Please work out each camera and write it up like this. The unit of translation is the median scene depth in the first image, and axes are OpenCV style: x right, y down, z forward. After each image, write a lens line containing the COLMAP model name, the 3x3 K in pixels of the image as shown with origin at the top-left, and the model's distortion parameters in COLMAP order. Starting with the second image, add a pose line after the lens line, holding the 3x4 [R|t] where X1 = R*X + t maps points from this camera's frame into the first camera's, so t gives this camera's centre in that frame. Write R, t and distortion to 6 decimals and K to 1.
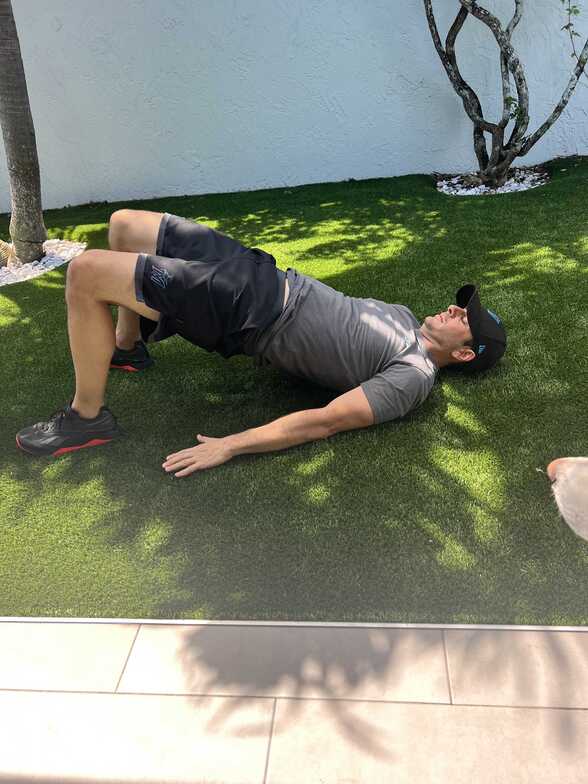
lens RADIAL K [[595.2, 0, 297.4], [0, 595.2, 396.9], [0, 0, 1]] dist [0.034439, -0.045223]
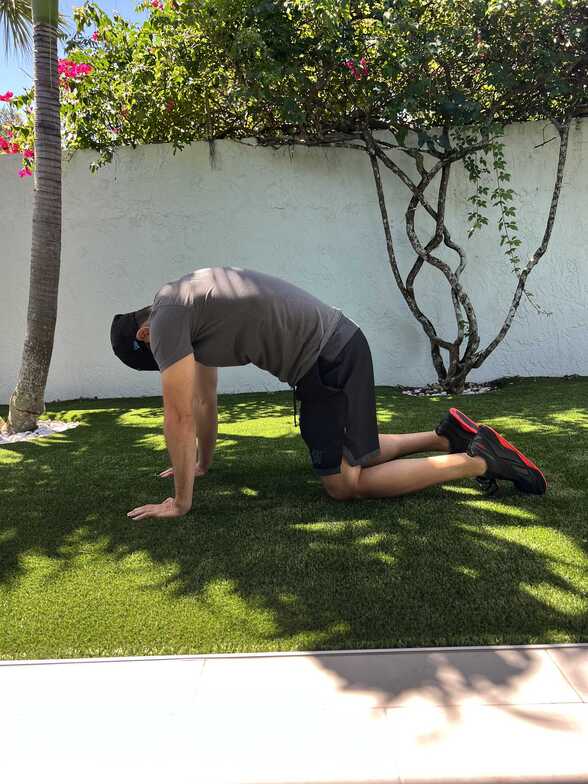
lens RADIAL K [[595.2, 0, 288.8], [0, 595.2, 393.4], [0, 0, 1]] dist [0.034439, -0.045223]
pose [[0.994996, 0.052264, 0.085159, -0.089746], [-0.010710, 0.903166, -0.429158, 0.153115], [-0.099342, 0.426099, 0.899206, 0.011339]]
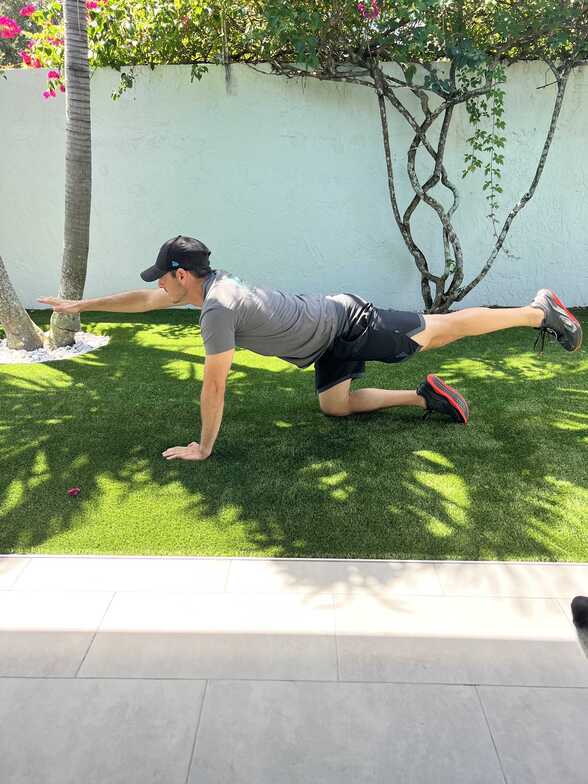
lens RADIAL K [[595.2, 0, 293.6], [0, 595.2, 394.7], [0, 0, 1]] dist [0.034439, -0.045223]
pose [[0.991643, 0.075766, 0.104419, -0.111579], [-0.050796, 0.973306, -0.223822, 0.116302], [-0.118590, 0.216647, 0.969020, -0.196938]]
